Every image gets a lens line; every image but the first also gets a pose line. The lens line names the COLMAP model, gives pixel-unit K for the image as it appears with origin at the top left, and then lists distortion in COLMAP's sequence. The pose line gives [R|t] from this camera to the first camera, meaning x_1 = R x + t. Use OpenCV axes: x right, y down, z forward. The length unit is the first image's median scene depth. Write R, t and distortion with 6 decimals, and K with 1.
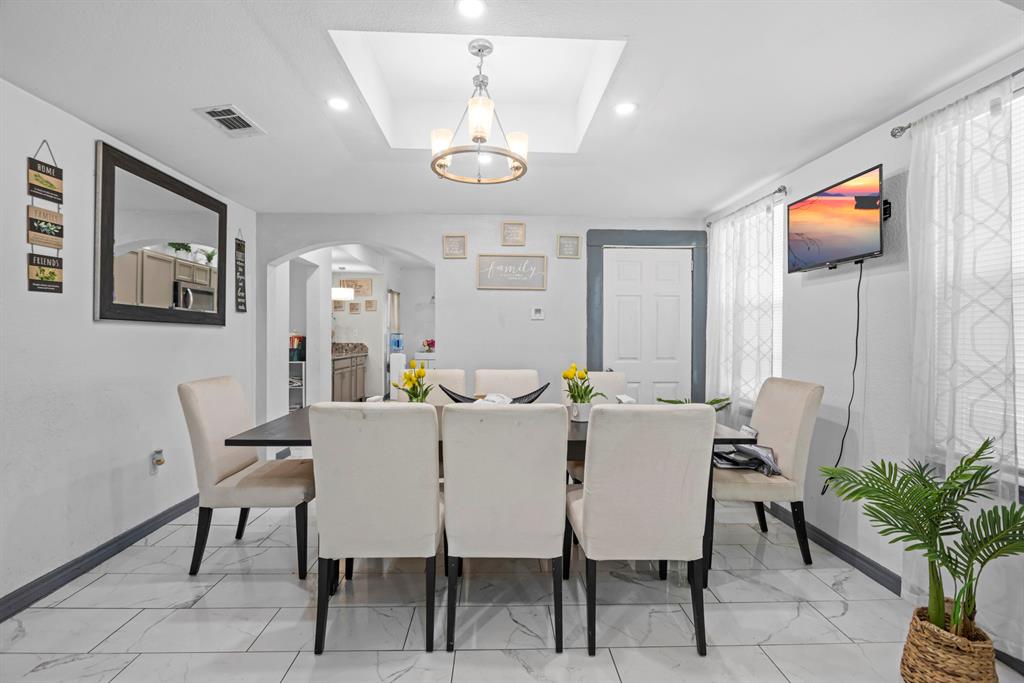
lens RADIAL K [[489.0, 0, 511.1], [0, 489.0, 338.4], [0, 0, 1]] dist [-0.017647, 0.008402]
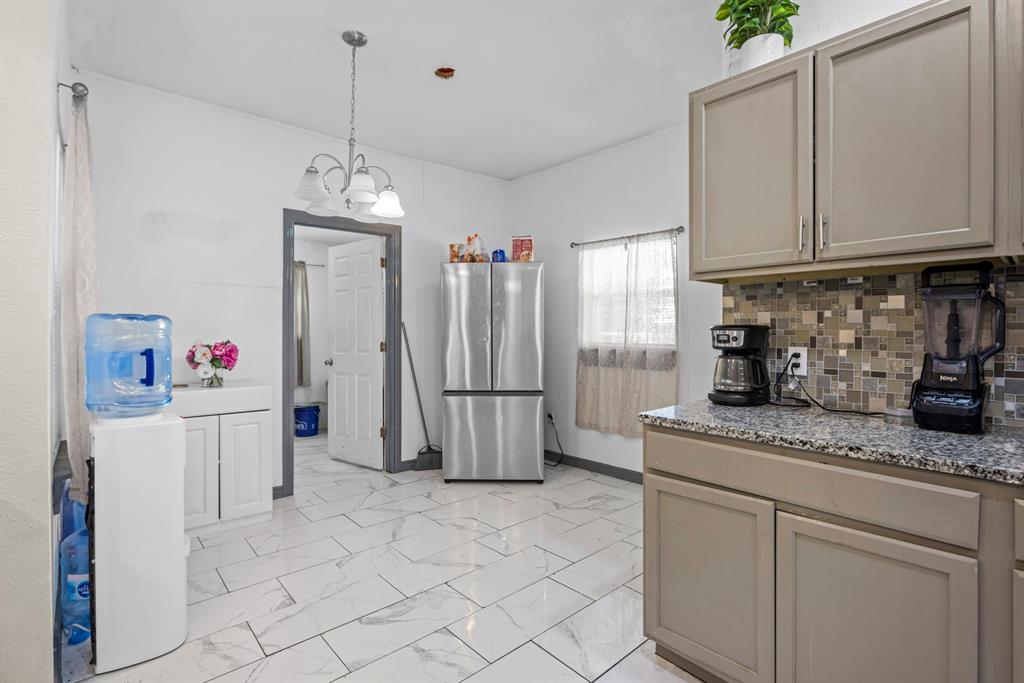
lens RADIAL K [[489.0, 0, 516.6], [0, 489.0, 337.3], [0, 0, 1]] dist [-0.017647, 0.008402]
pose [[0.759854, -0.008065, 0.650044, -0.509847], [0.000741, 0.999933, 0.011540, -0.006827], [-0.650094, -0.008287, 0.759809, 1.582718]]
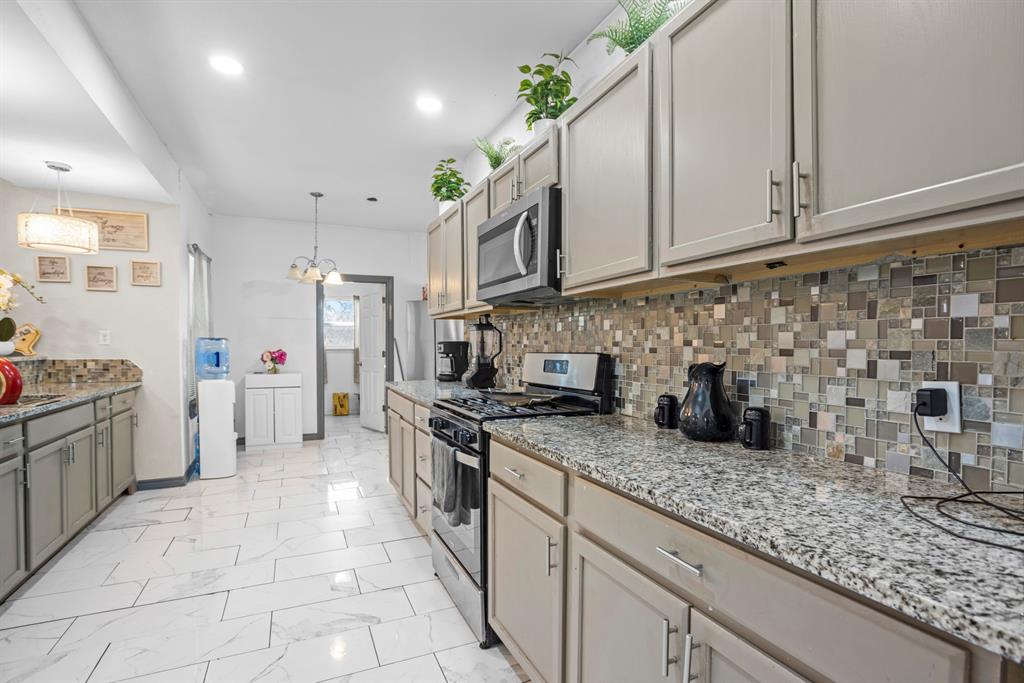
lens RADIAL K [[489.0, 0, 501.0], [0, 489.0, 355.2], [0, 0, 1]] dist [-0.017647, 0.008402]
pose [[0.928544, -0.011213, 0.371052, -0.316197], [0.002649, 0.999718, 0.023580, -0.007643], [-0.371212, -0.020912, 0.928313, 0.972544]]
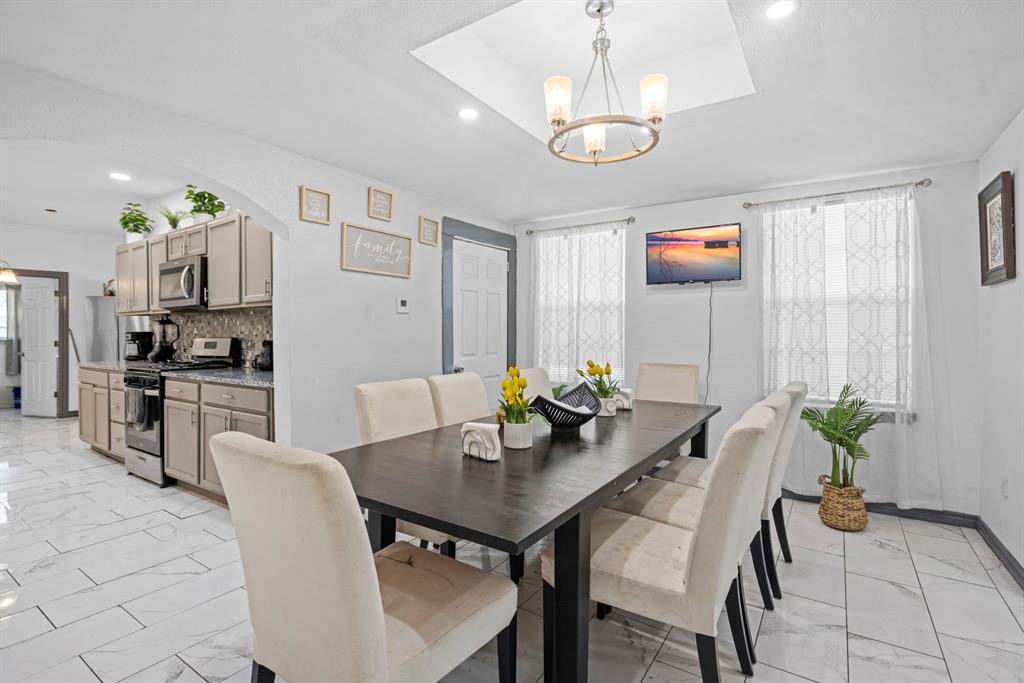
lens RADIAL K [[489.0, 0, 515.8], [0, 489.0, 329.2], [0, 0, 1]] dist [-0.017647, 0.008402]
pose [[0.579144, -0.003816, 0.815216, -0.511302], [0.009285, 0.999955, -0.001915, -0.007517], [-0.815172, 0.008679, 0.579153, 0.358569]]
